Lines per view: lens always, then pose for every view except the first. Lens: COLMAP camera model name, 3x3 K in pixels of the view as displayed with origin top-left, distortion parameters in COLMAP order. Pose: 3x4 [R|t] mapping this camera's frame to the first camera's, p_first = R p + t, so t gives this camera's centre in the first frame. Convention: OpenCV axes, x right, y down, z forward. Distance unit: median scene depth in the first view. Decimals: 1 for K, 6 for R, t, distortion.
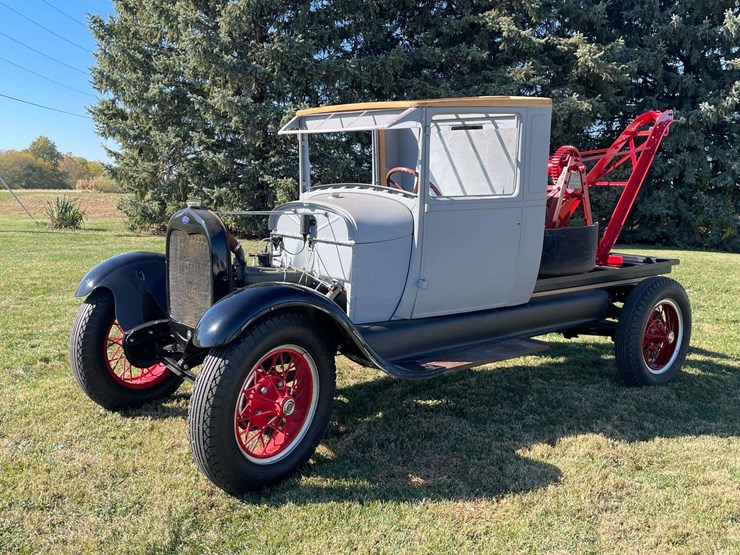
lens RADIAL K [[738.9, 0, 364.6], [0, 738.9, 273.3], [0, 0, 1]] dist [0.130816, -0.259521]
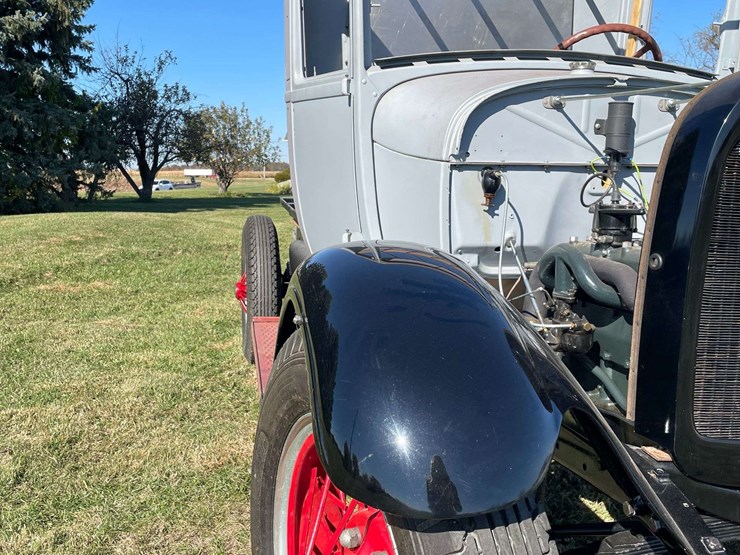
lens RADIAL K [[764.7, 0, 370.4], [0, 764.7, 264.0], [0, 0, 1]] dist [0.154371, -0.378049]
pose [[0.469154, -0.136191, 0.872552, -0.541976], [0.108354, 0.989449, 0.096177, -0.049397], [-0.876444, 0.049423, 0.478960, 0.923041]]
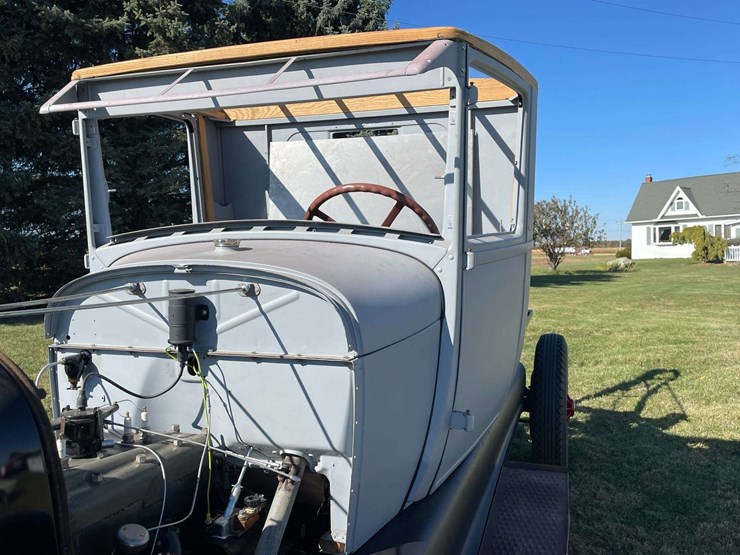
lens RADIAL K [[621.5, 0, 370.0], [0, 621.5, 277.5], [0, 0, 1]] dist [0.091950, -0.126238]
pose [[0.844549, -0.070120, 0.530868, -0.172580], [0.104546, 0.993903, -0.035040, -0.066568], [-0.525174, 0.085093, 0.846730, 0.664704]]
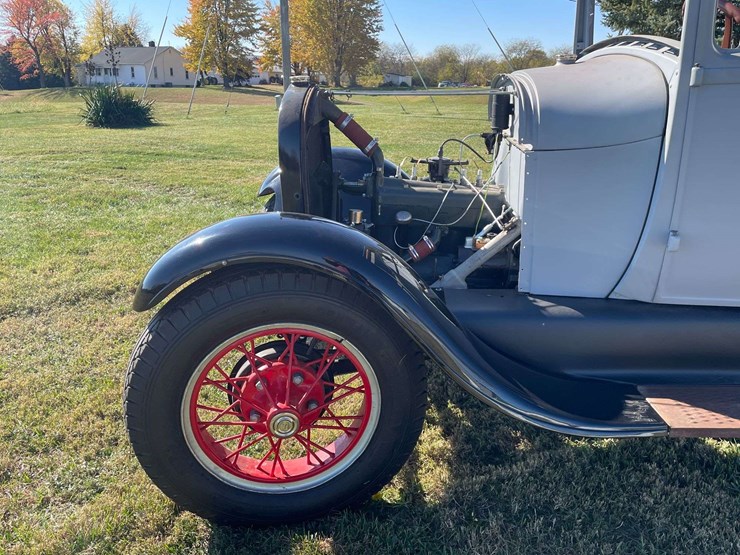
lens RADIAL K [[621.5, 0, 370.0], [0, 621.5, 277.5], [0, 0, 1]] dist [0.091950, -0.126238]
pose [[0.722898, 0.181981, -0.666559, 0.207738], [-0.057103, 0.977128, 0.204842, -0.034135], [0.688591, -0.110017, 0.716755, 0.548896]]
